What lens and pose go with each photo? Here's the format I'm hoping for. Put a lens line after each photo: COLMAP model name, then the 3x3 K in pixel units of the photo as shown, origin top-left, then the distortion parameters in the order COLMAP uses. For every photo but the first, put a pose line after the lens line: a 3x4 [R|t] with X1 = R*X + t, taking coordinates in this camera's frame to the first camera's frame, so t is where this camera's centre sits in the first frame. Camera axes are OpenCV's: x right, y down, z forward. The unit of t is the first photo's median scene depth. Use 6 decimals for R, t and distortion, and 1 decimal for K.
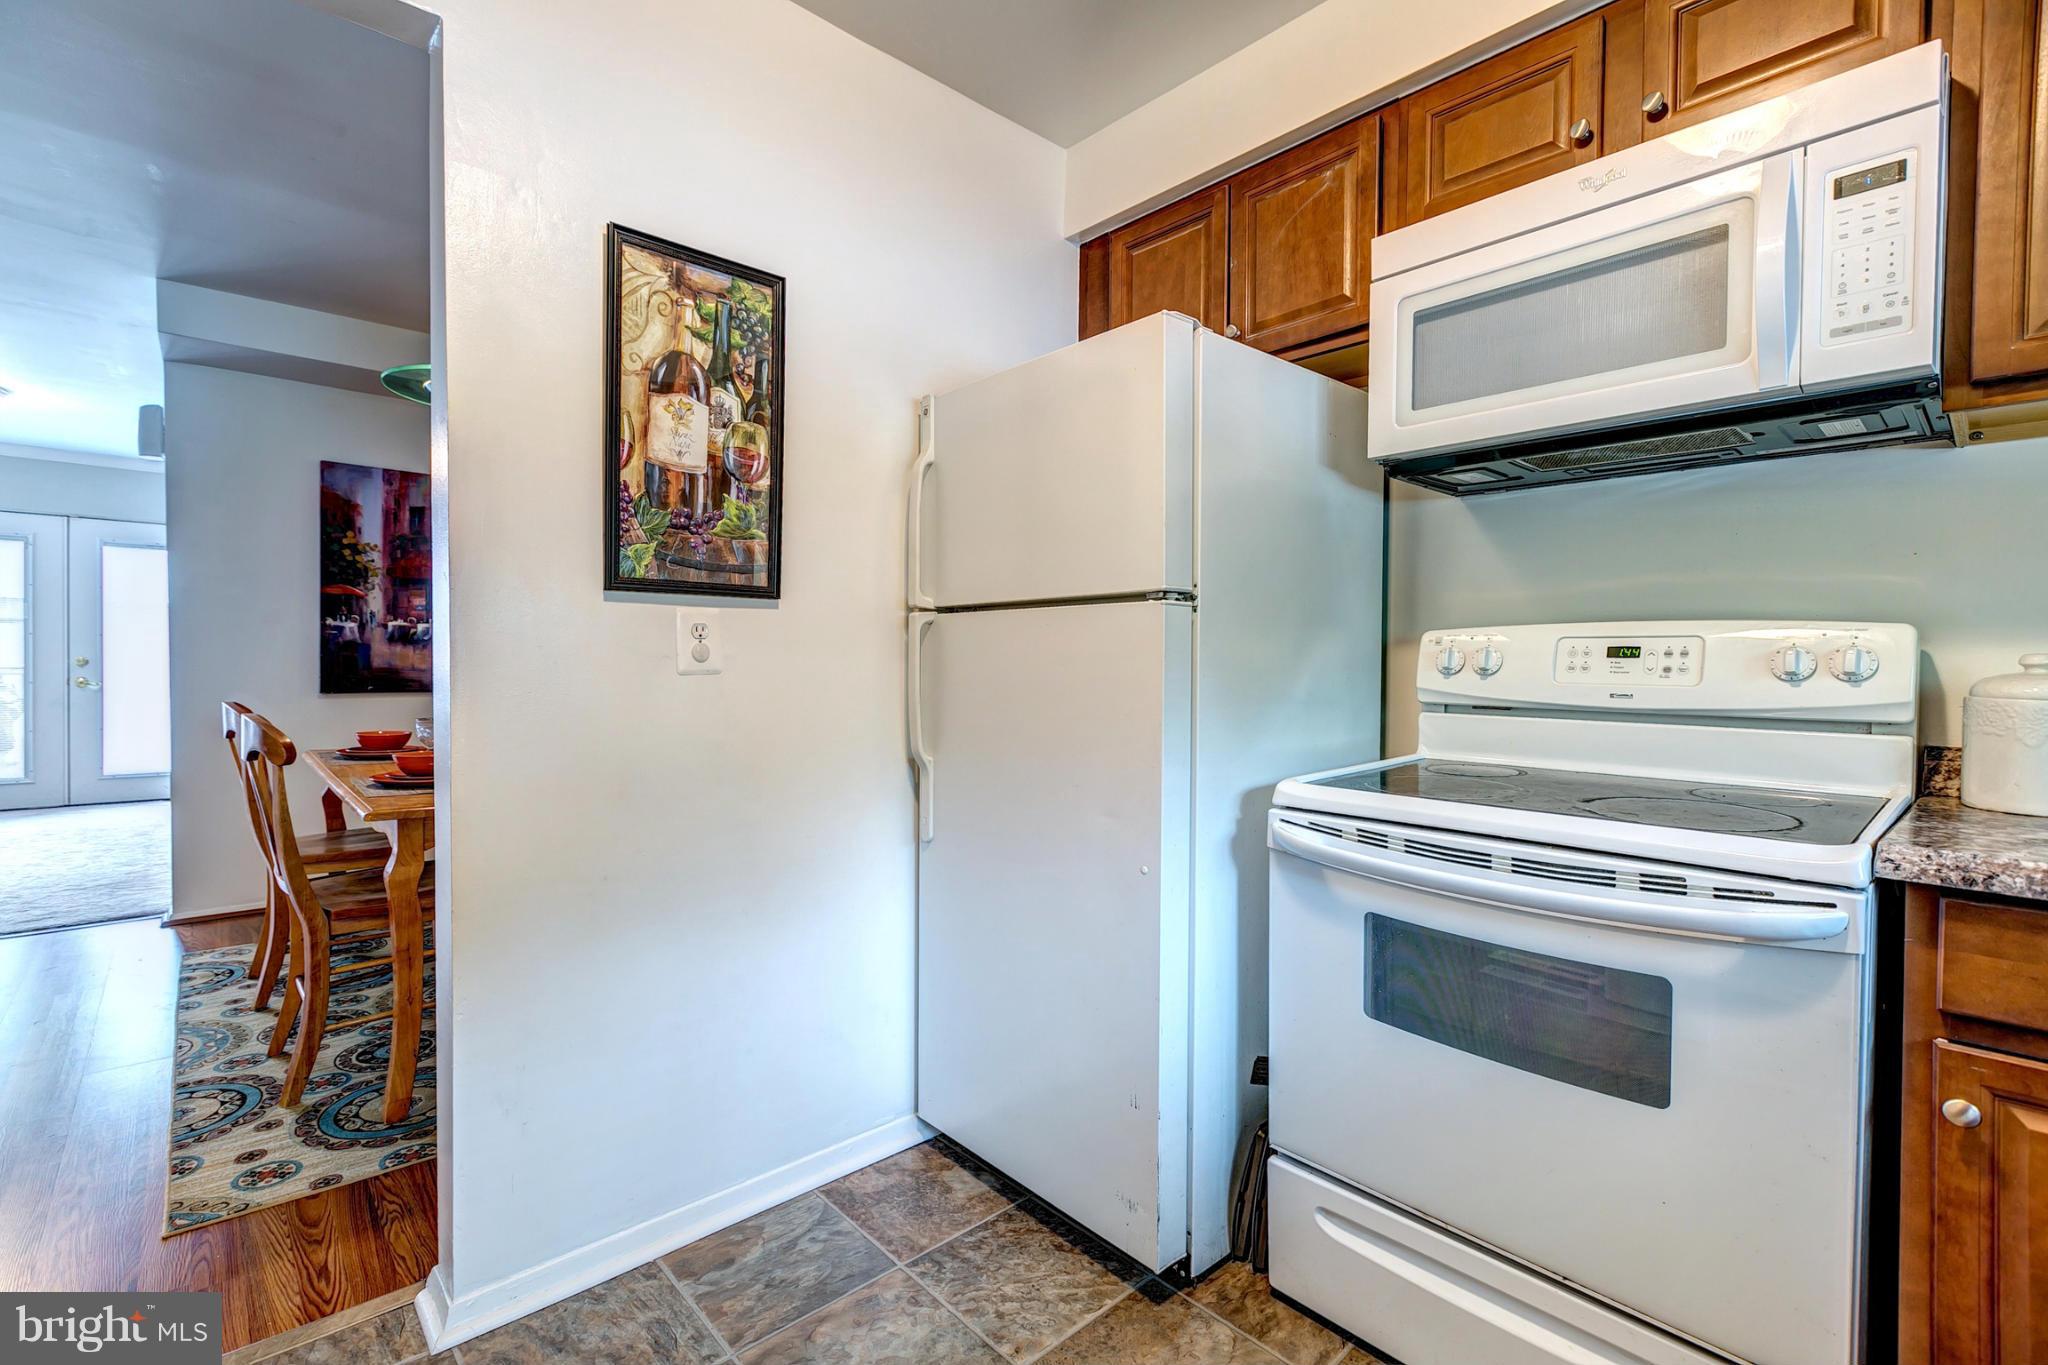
lens RADIAL K [[909.5, 0, 1013.4], [0, 909.5, 683.9], [0, 0, 1]] dist [-0.001063, 0.000438]
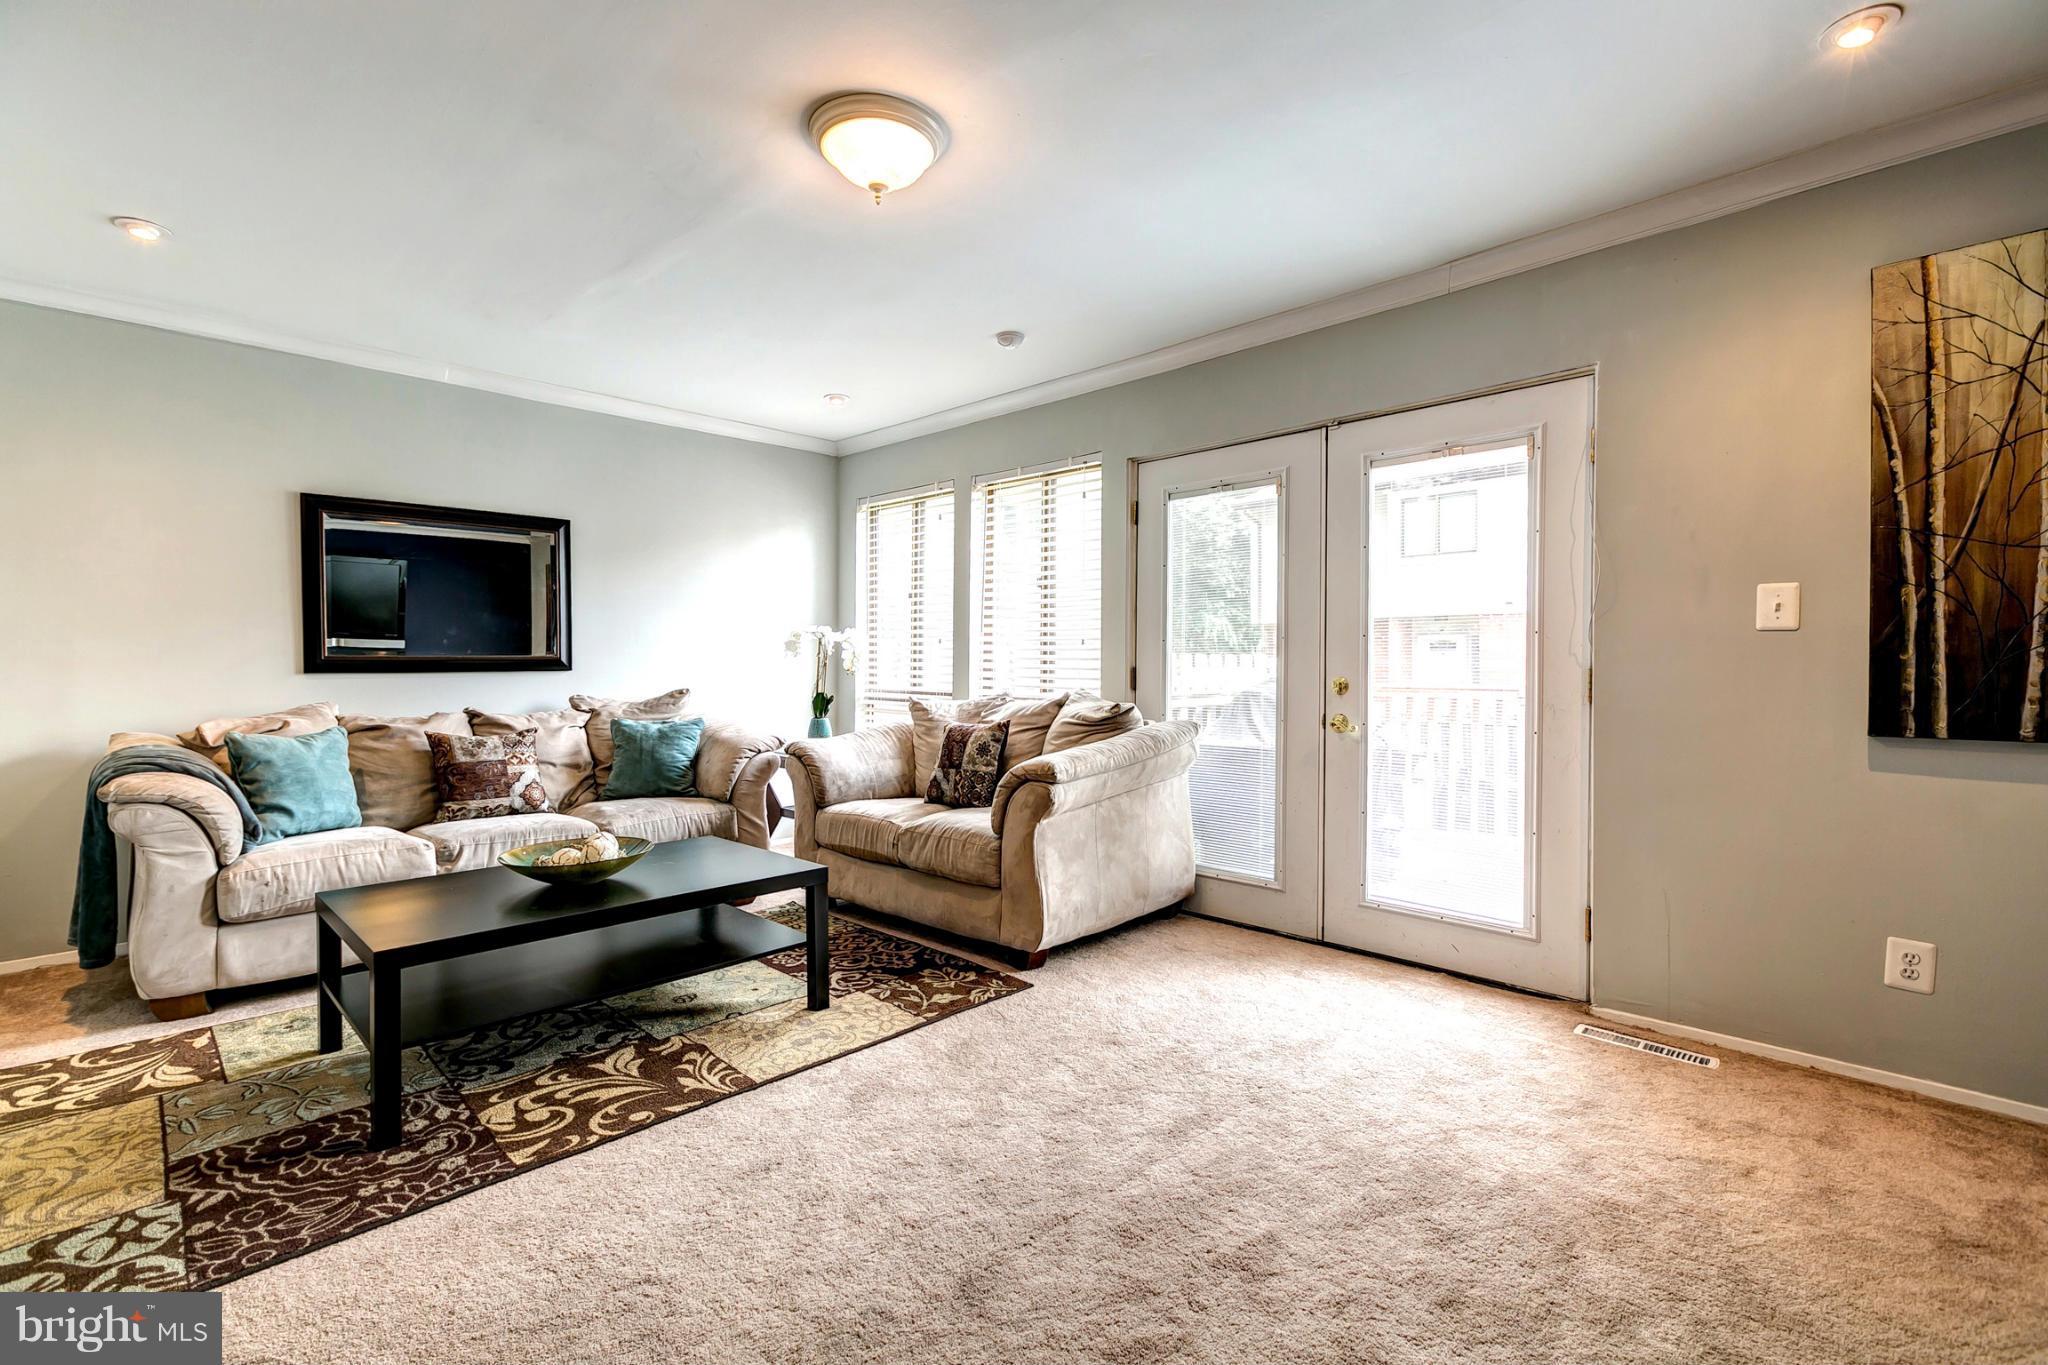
lens RADIAL K [[909.5, 0, 1024.3], [0, 909.5, 677.4], [0, 0, 1]] dist [-0.001063, 0.000438]
pose [[0.053363, 0.002838, -0.998571, -0.770390], [-0.020798, 0.999782, 0.001730, -0.041754], [0.998359, 0.020676, 0.053410, 1.231975]]
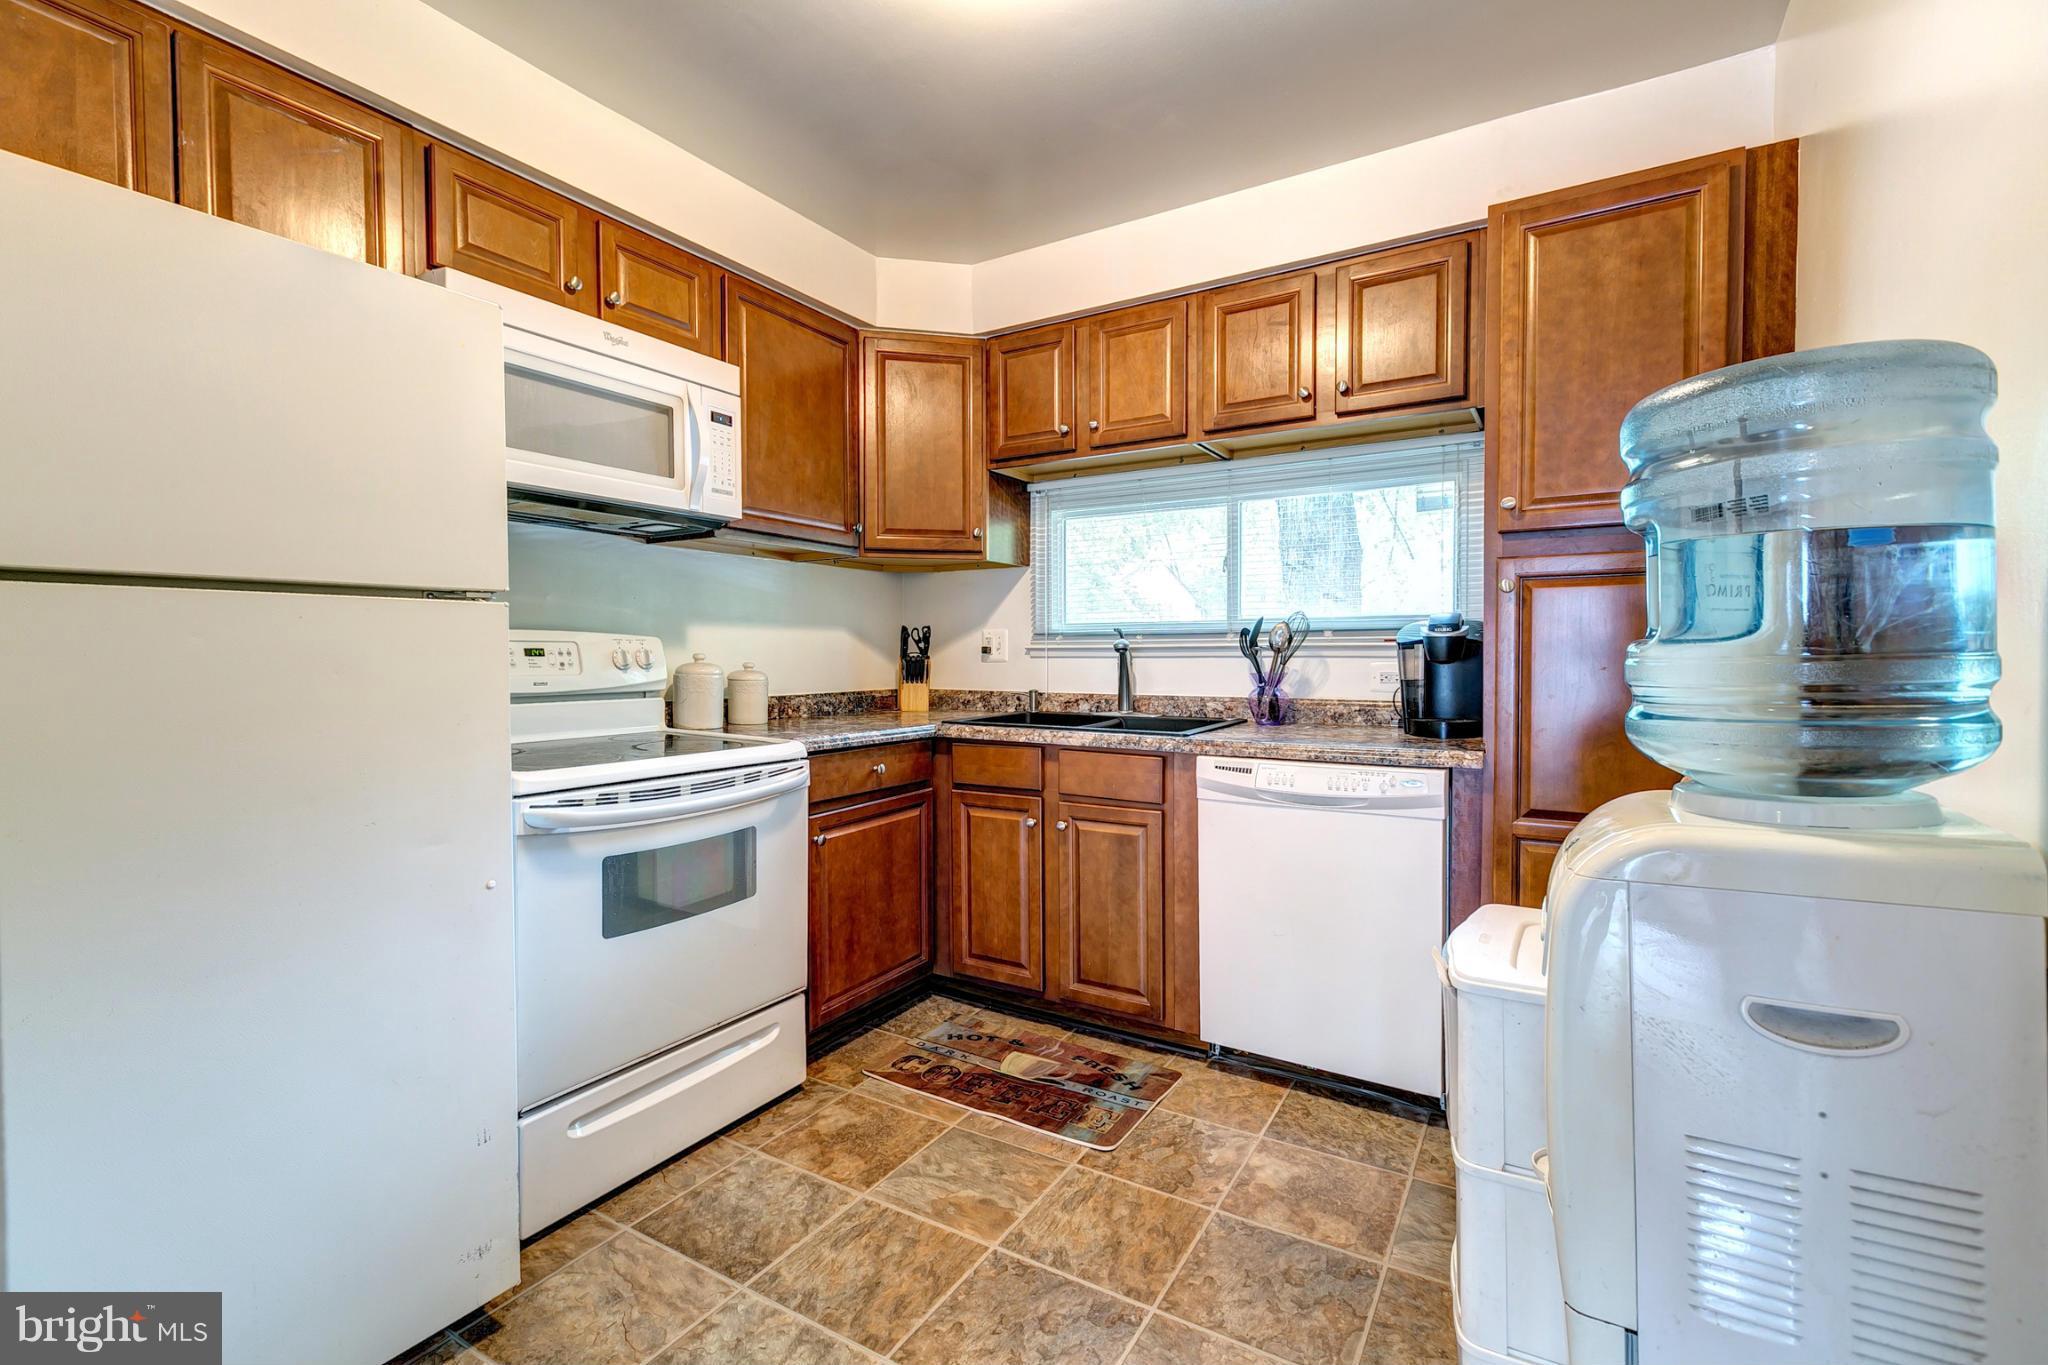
lens RADIAL K [[909.5, 0, 1022.8], [0, 909.5, 690.1], [0, 0, 1]] dist [-0.001063, 0.000438]
pose [[-0.291639, -0.043553, 0.955536, -0.345809], [0.025292, 0.998262, 0.053219, -0.012925], [-0.956194, 0.039689, -0.290031, 0.278195]]
